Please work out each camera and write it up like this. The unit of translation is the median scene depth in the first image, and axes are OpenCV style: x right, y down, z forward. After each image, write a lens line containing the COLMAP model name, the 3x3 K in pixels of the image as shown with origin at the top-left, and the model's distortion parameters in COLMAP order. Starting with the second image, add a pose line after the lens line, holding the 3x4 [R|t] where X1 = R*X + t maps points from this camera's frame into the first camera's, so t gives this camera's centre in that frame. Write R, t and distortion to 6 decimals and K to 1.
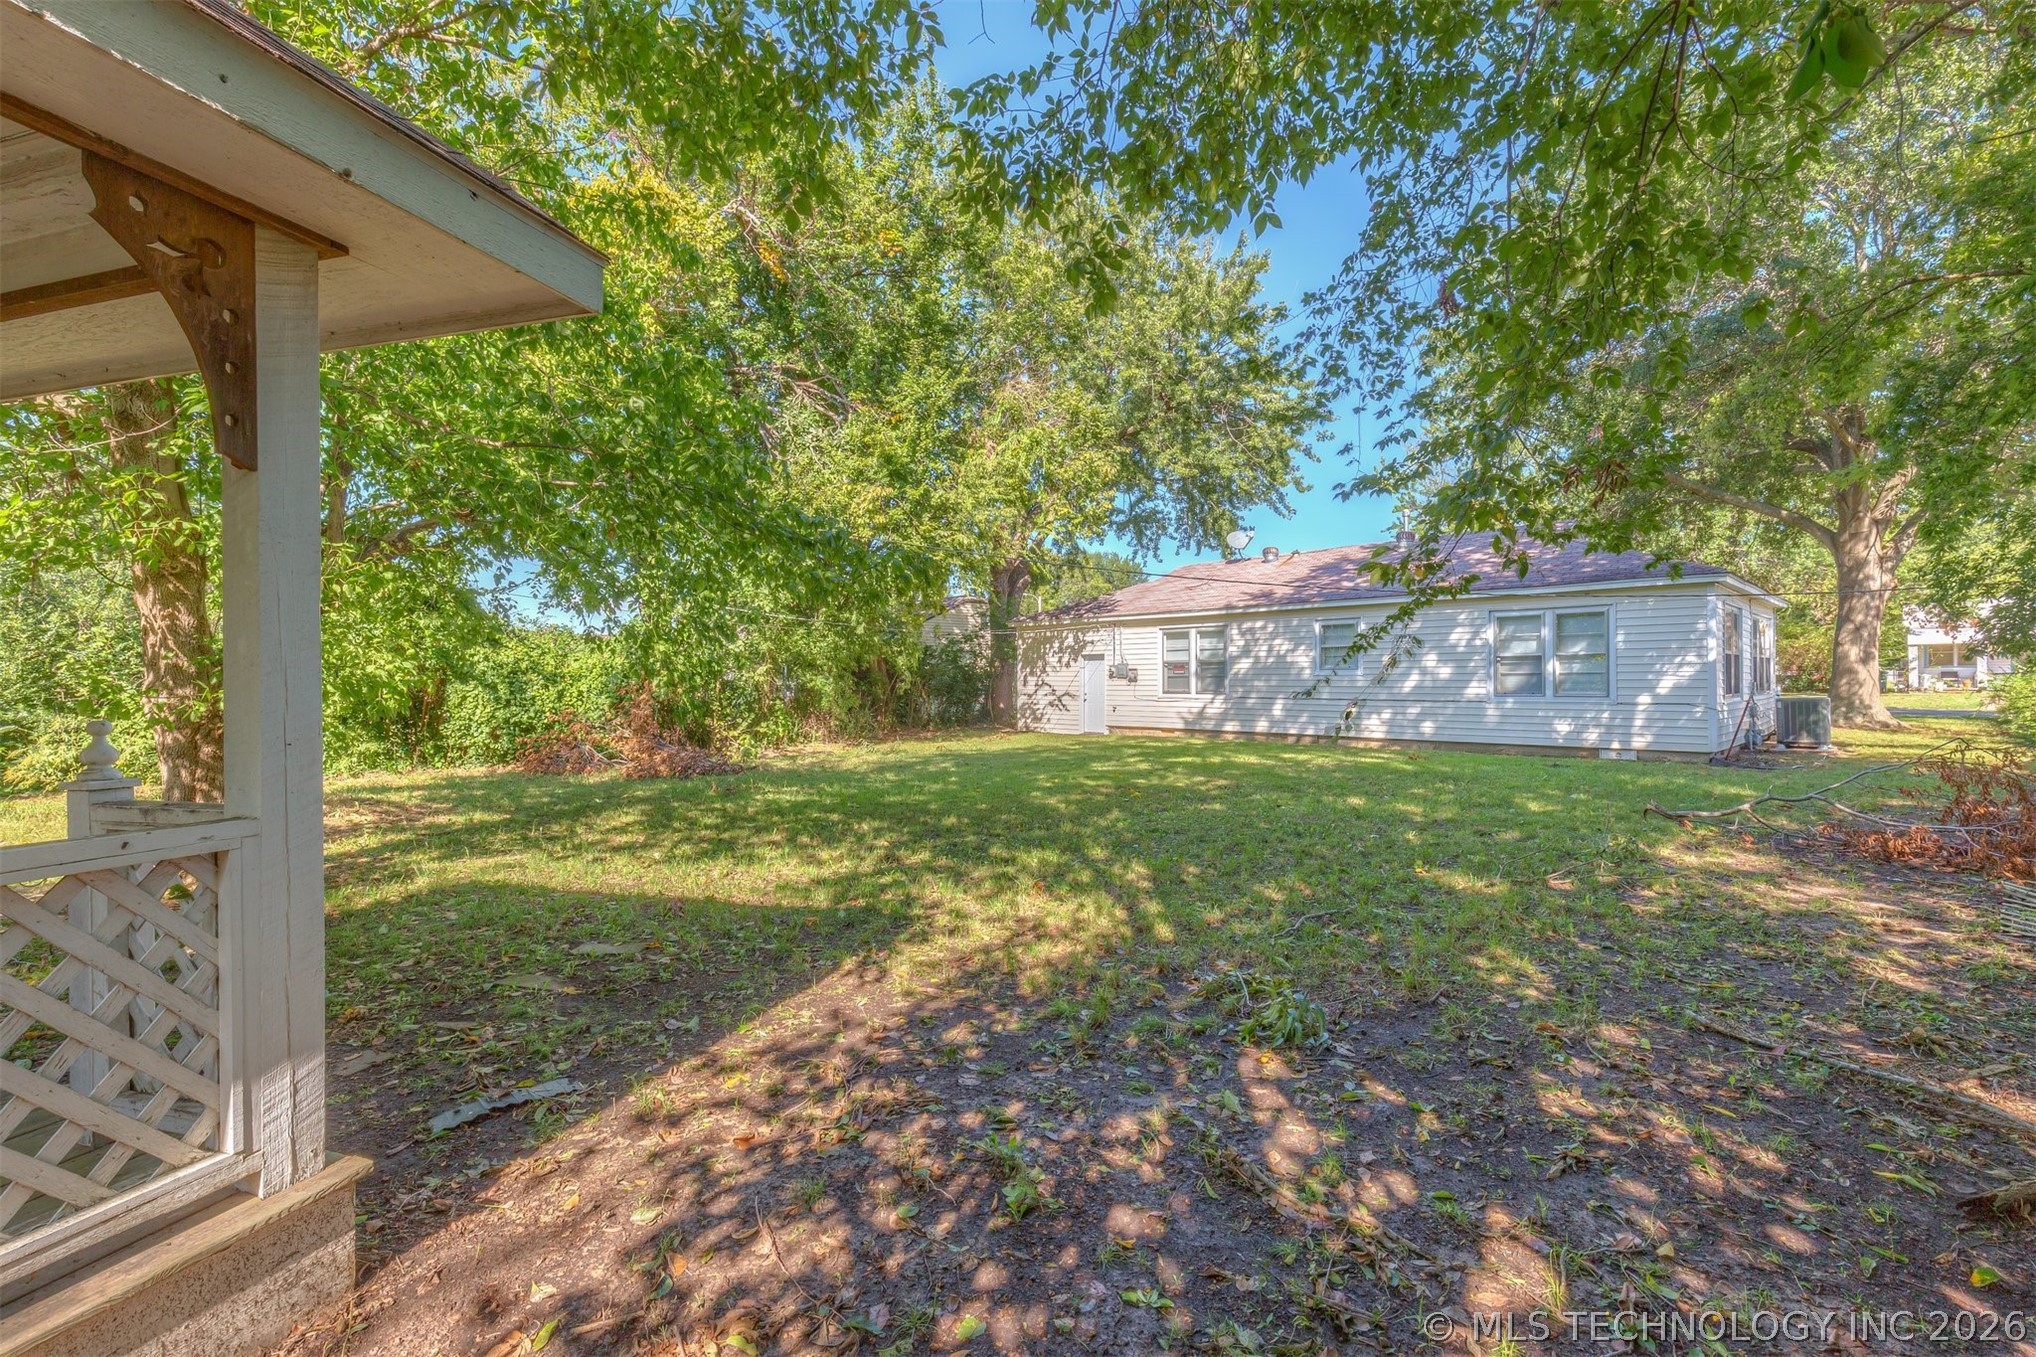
lens RADIAL K [[912.8, 0, 1018.0], [0, 912.8, 678.5], [0, 0, 1]] dist [-0.000067, -0.000282]
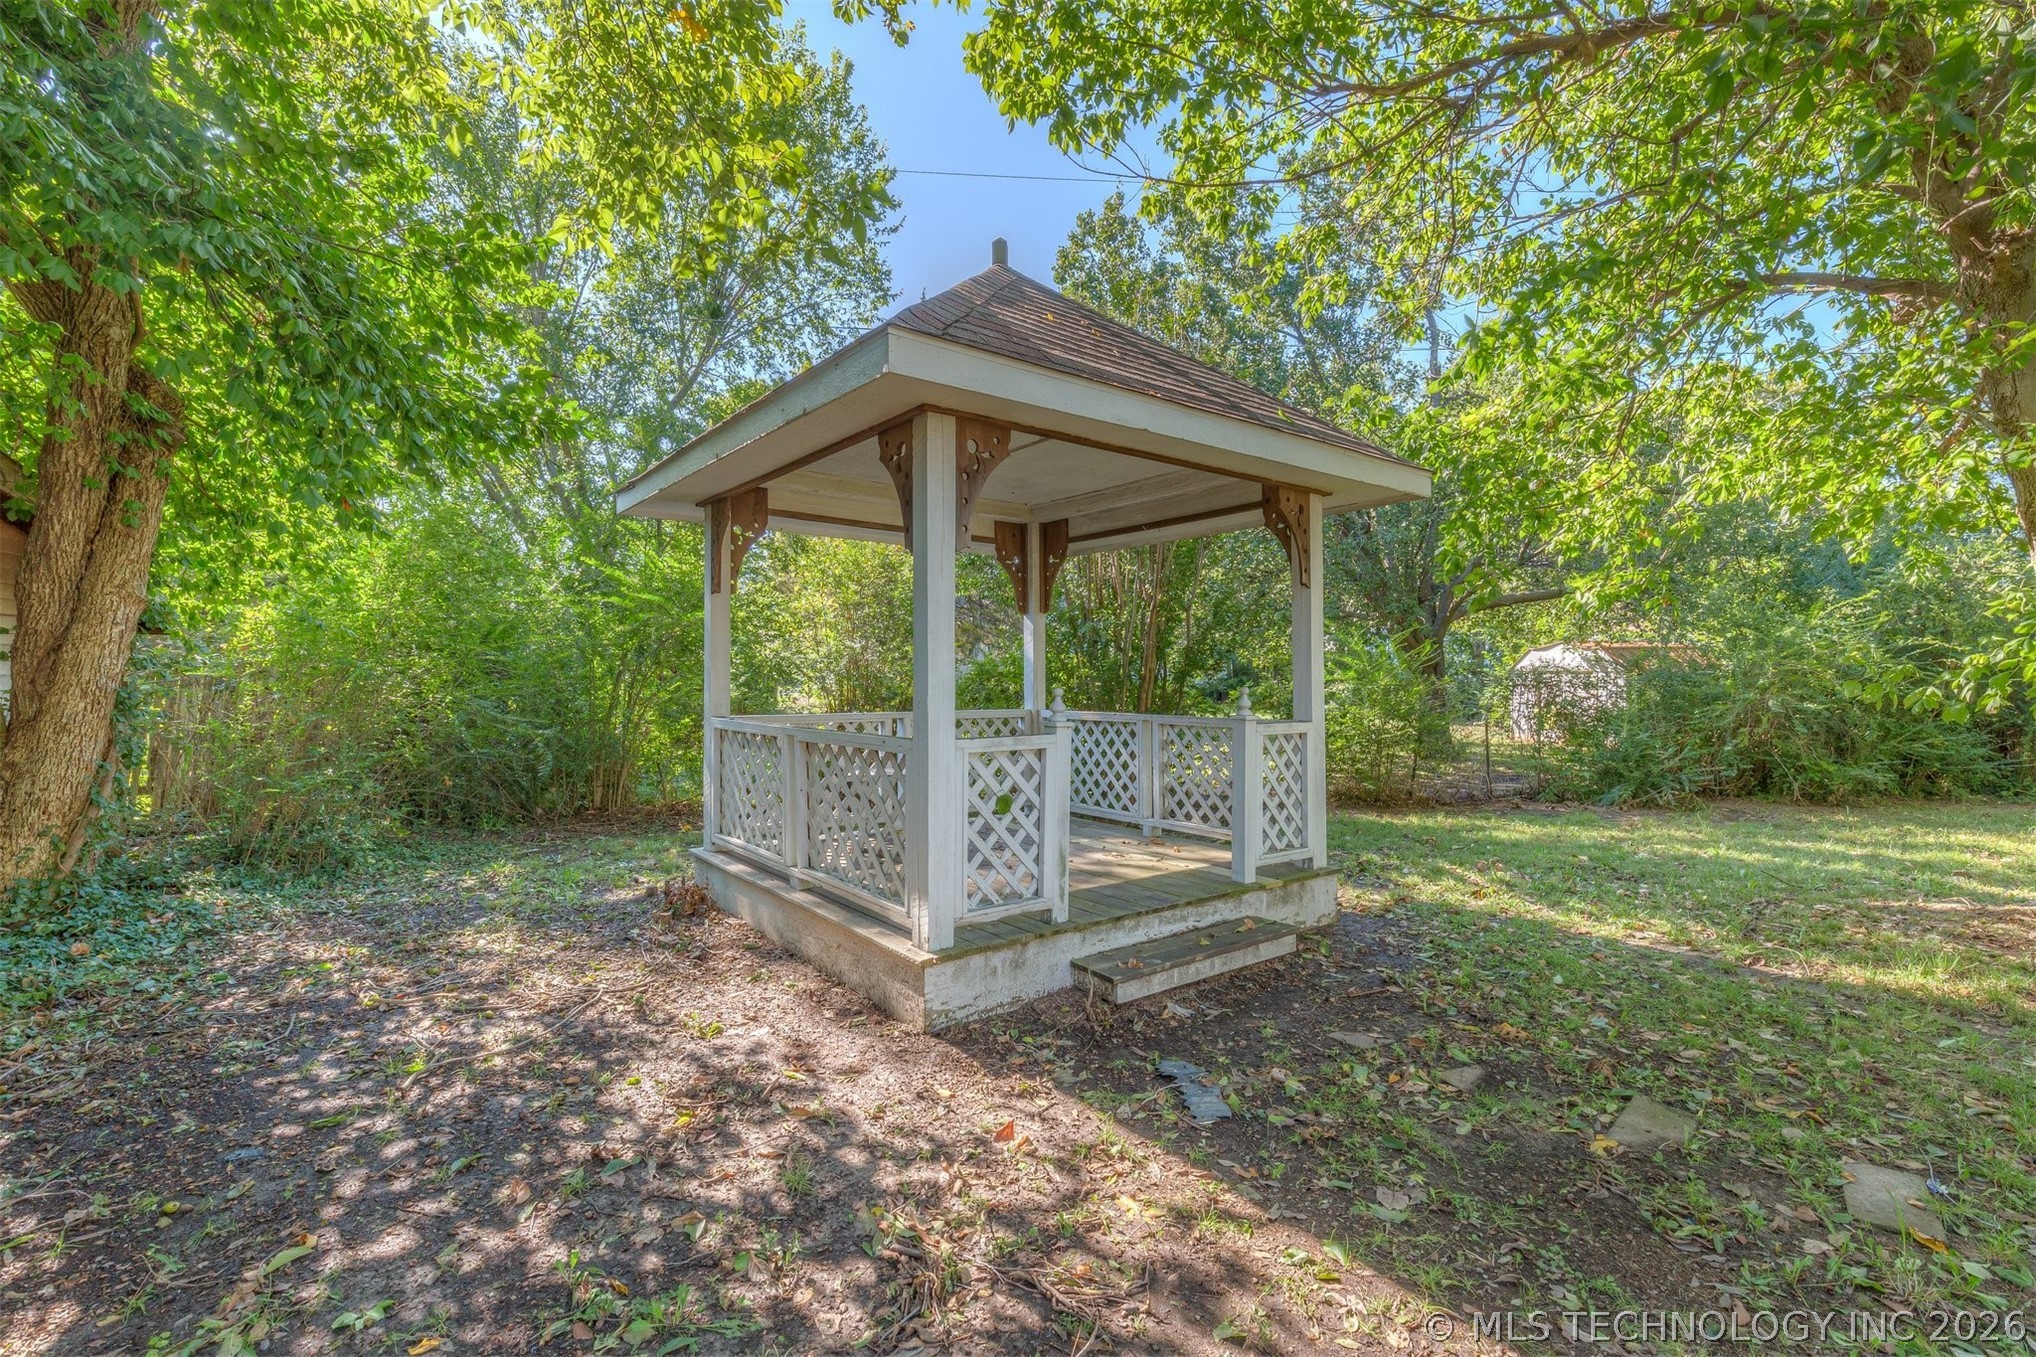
lens RADIAL K [[912.8, 0, 1018.0], [0, 912.8, 678.5], [0, 0, 1]] dist [-0.000067, -0.000282]
pose [[-0.576306, 0.022565, -0.816922, 0.358886], [0.018592, 0.999722, 0.014498, 0.002920], [0.817022, -0.006833, -0.576566, 1.486360]]
